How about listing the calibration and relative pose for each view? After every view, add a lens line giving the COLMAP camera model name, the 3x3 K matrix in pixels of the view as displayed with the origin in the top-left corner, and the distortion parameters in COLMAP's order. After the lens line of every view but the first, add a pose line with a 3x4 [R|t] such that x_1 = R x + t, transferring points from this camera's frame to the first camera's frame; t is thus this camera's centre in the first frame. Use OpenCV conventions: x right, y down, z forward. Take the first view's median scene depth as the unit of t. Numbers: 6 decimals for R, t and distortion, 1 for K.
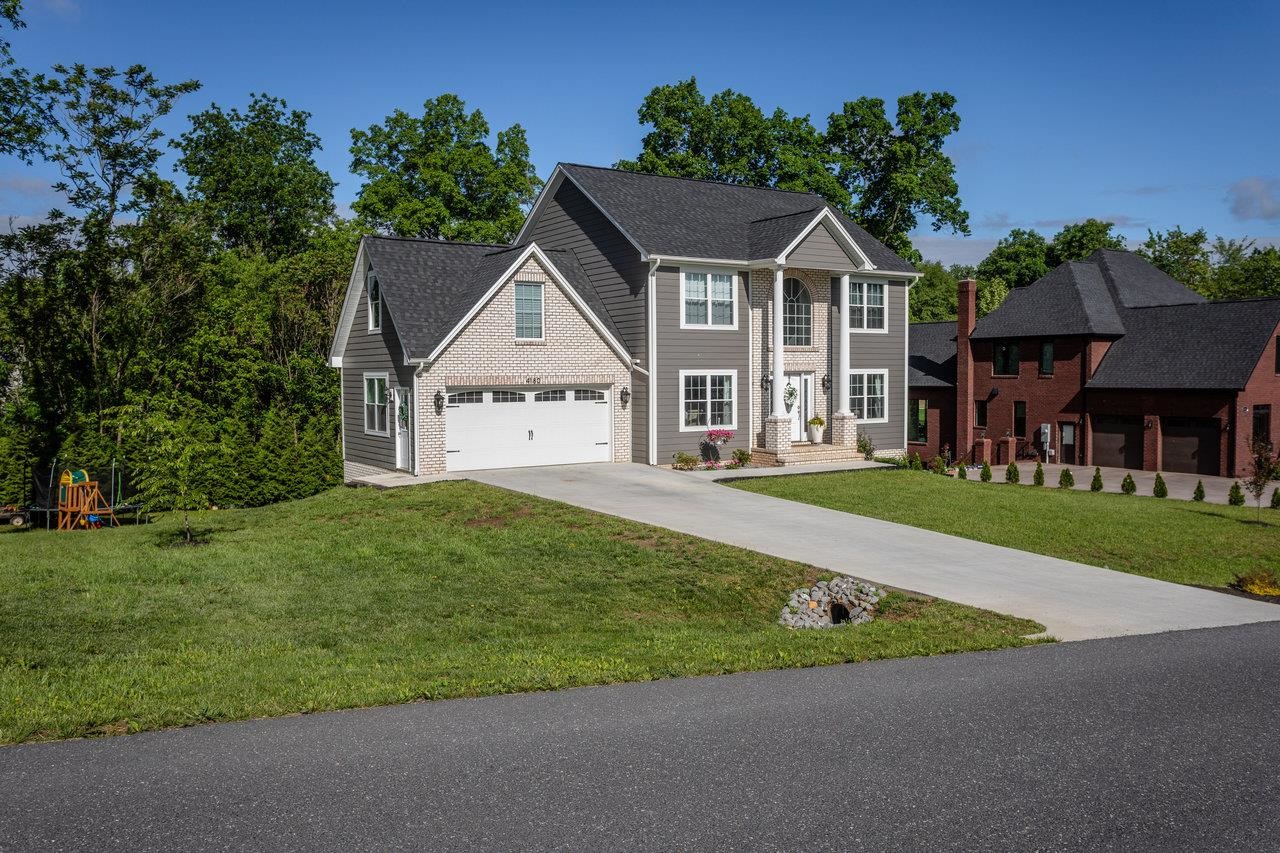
lens RADIAL K [[1028.7, 0, 640.0], [0, 1028.7, 426.5], [0, 0, 1]] dist [-0.005219, -0.000264]
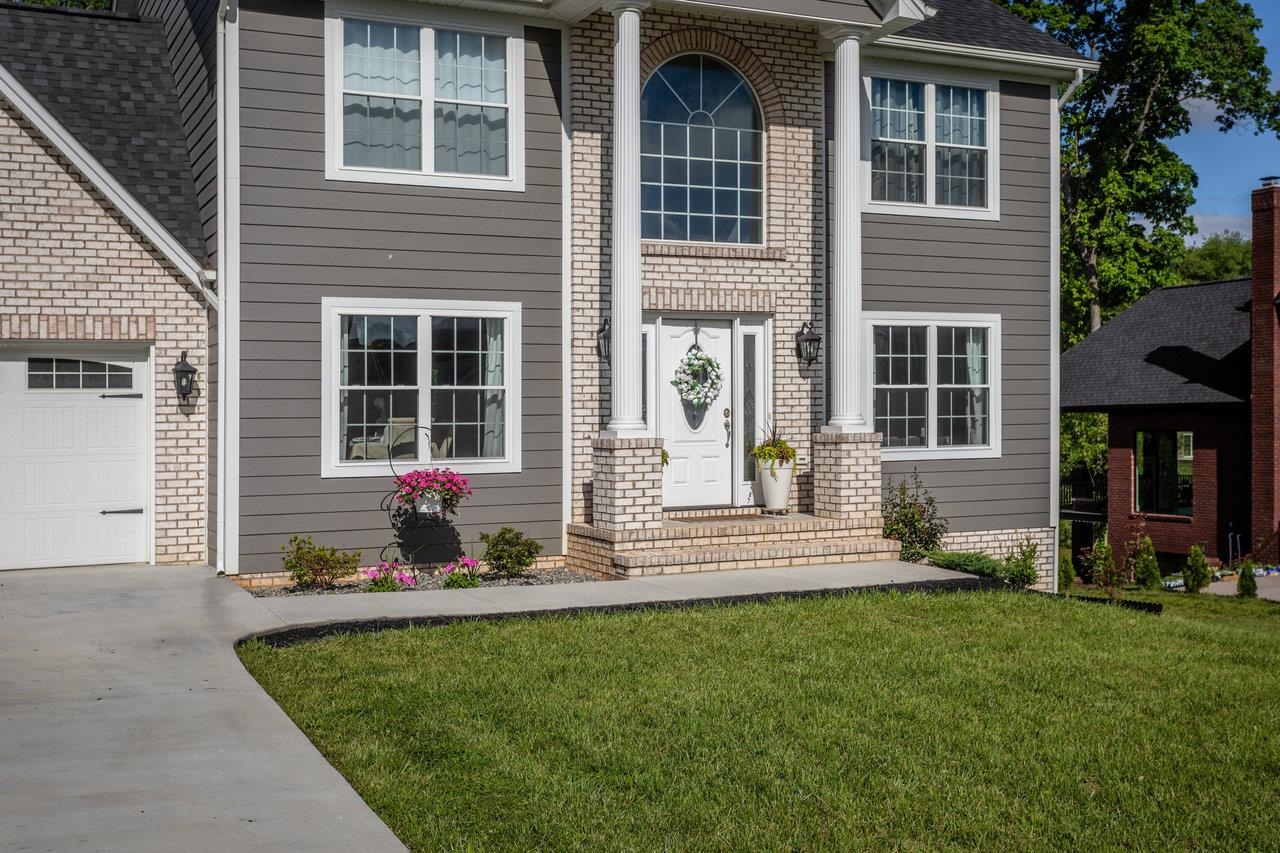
lens RADIAL K [[1451.6, 0, 637.6], [0, 1451.6, 463.0], [0, 0, 1]] dist [-0.005182, -0.026893]
pose [[0.991630, -0.003887, -0.129056, 0.188580], [0.000873, 0.999726, -0.023403, 0.010961], [0.129111, 0.023095, 0.991361, 0.487435]]
